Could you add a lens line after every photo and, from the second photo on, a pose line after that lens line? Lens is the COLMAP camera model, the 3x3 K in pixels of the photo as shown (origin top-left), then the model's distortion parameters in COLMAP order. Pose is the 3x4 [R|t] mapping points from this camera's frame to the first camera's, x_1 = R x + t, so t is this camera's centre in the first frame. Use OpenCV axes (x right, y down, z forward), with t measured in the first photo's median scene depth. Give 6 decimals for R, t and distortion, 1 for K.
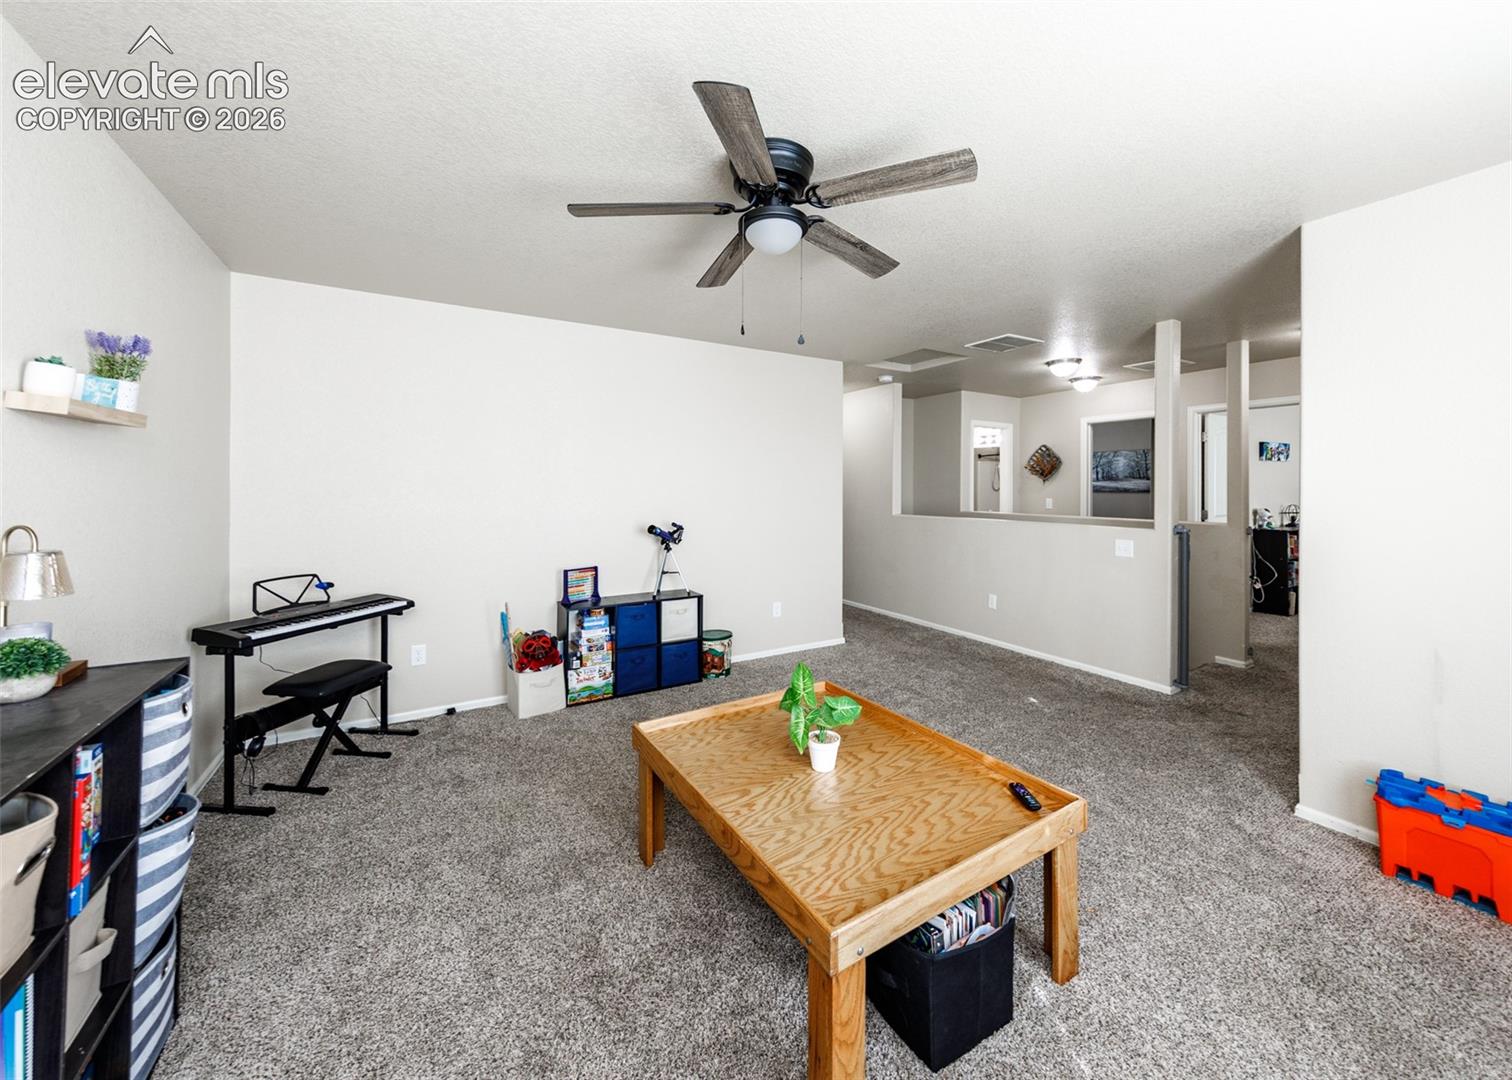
lens RADIAL K [[575.6, 0, 790.4], [0, 575.6, 487.1], [0, 0, 1]] dist [0.008835, -0.000479]
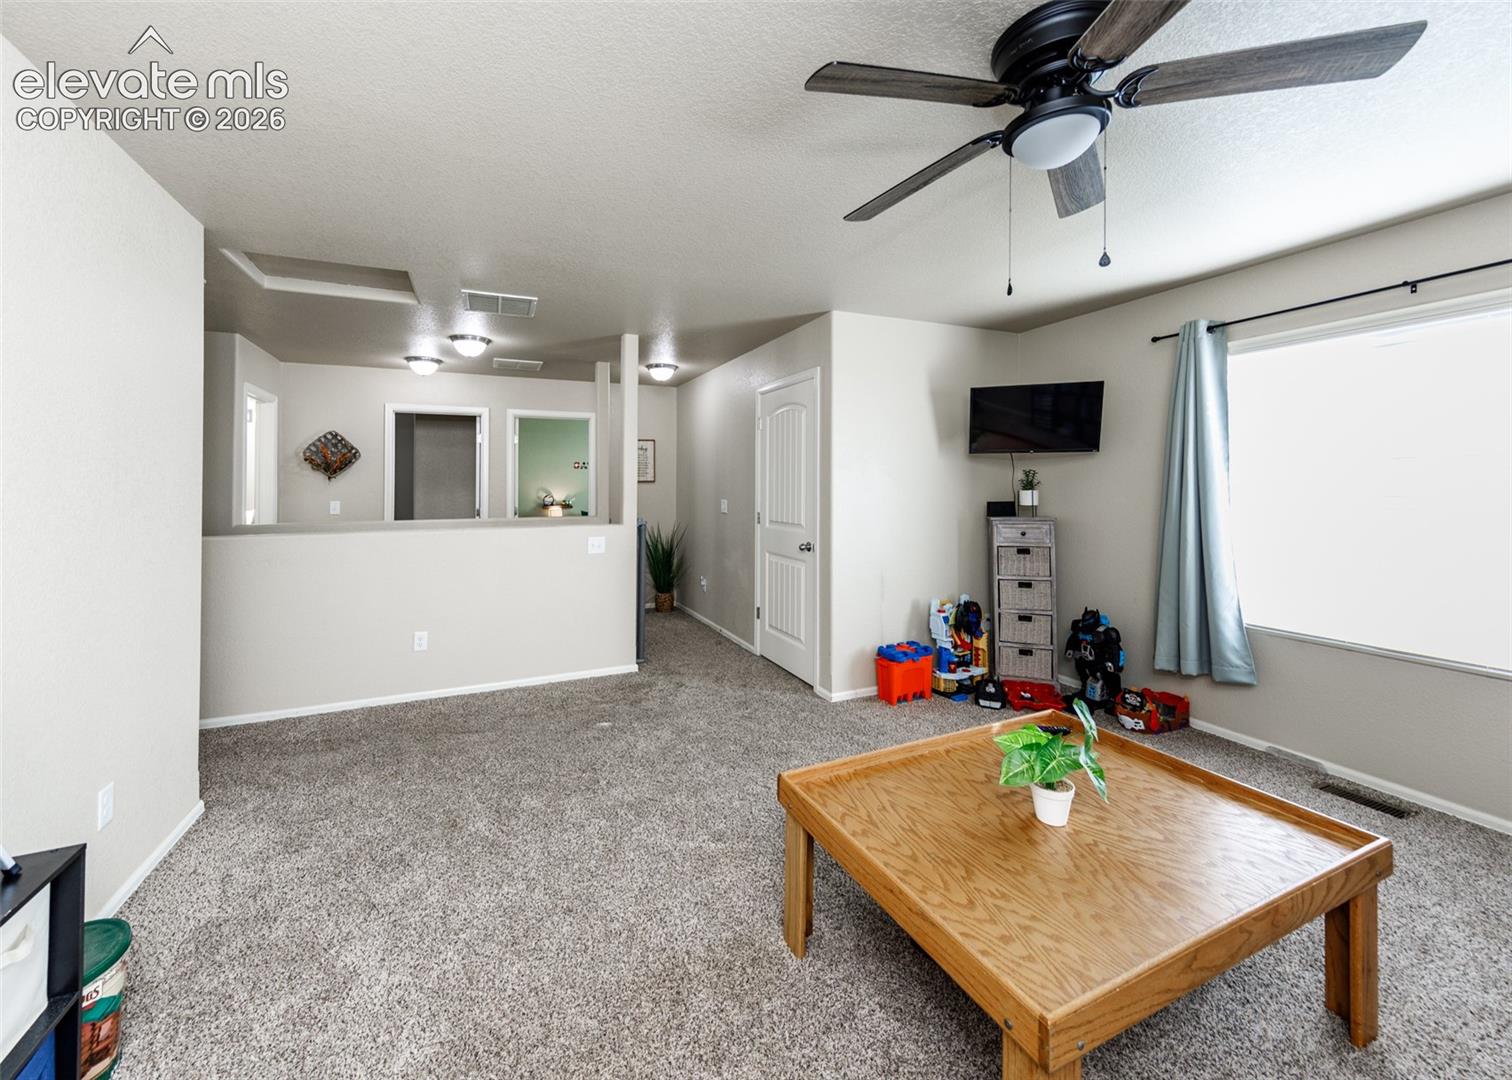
lens RADIAL K [[574.1, 0, 741.8], [0, 574.1, 478.0], [0, 0, 1]] dist [0.001611, 0.000118]
pose [[0.164022, 0.009859, 0.986407, -0.251771], [0.006331, 0.999919, -0.011047, 0.000529], [-0.986436, 0.008057, 0.163947, 0.390319]]
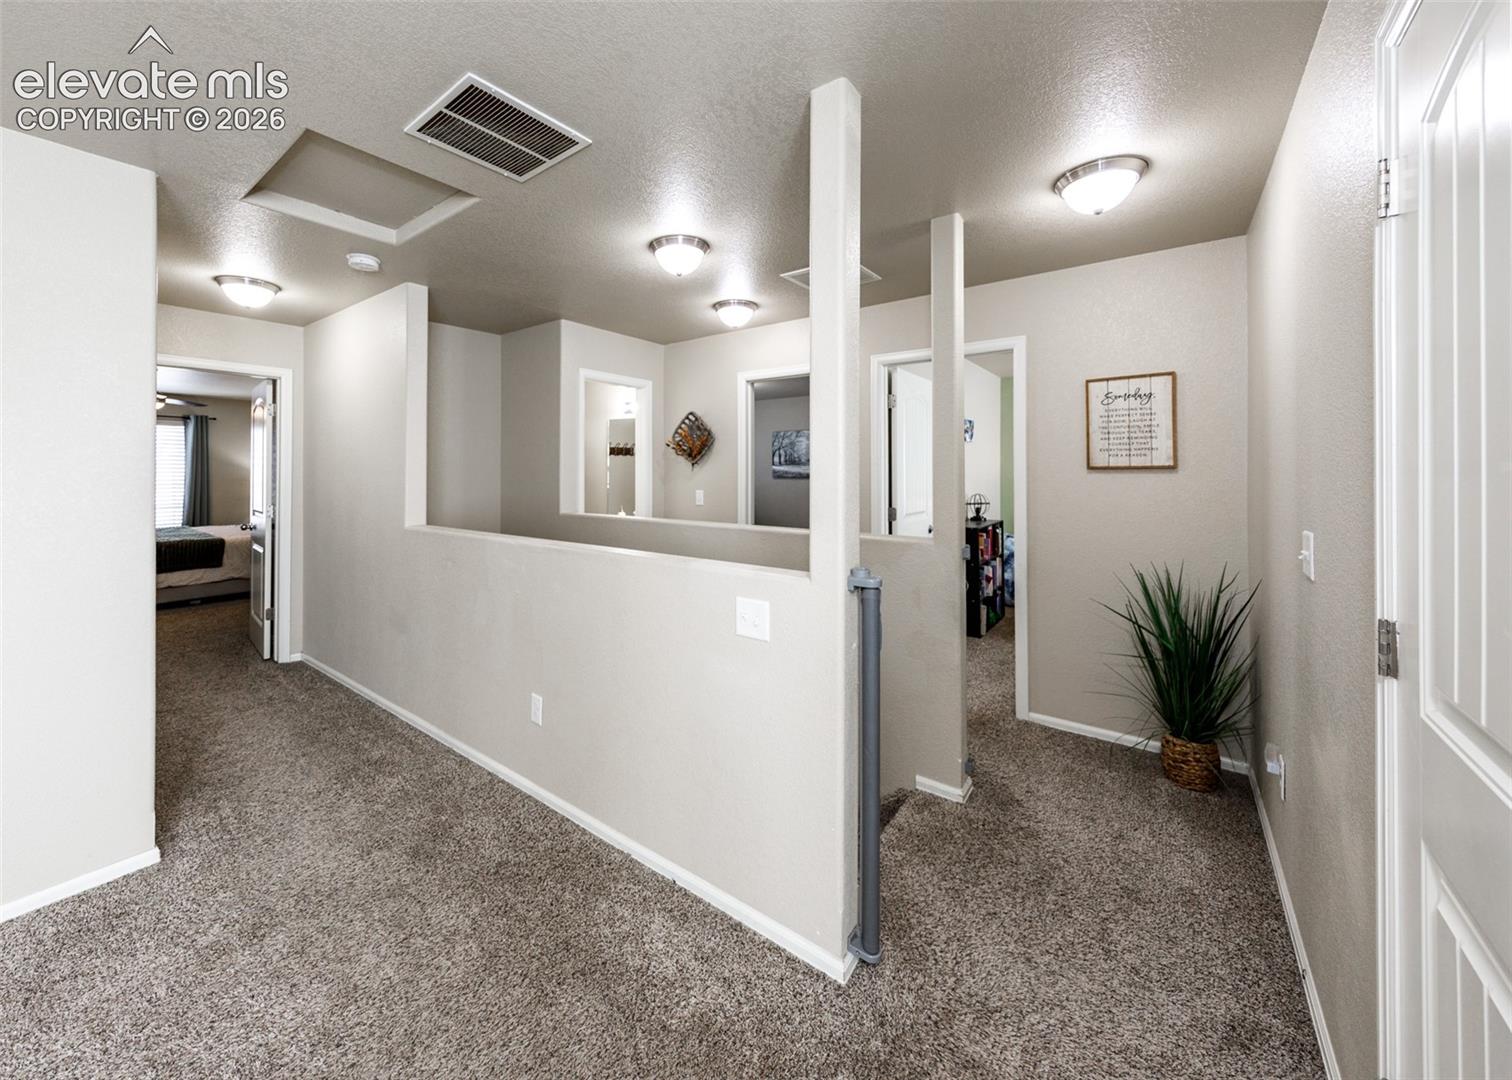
lens RADIAL K [[575.6, 0, 703.2], [0, 575.6, 466.0], [0, 0, 1]] dist [0.008835, -0.000479]
pose [[0.948166, 0.000616, 0.317775, 0.269790], [0.002558, 0.999951, -0.009572, -0.003066], [-0.317765, 0.009889, 0.948118, 0.398807]]
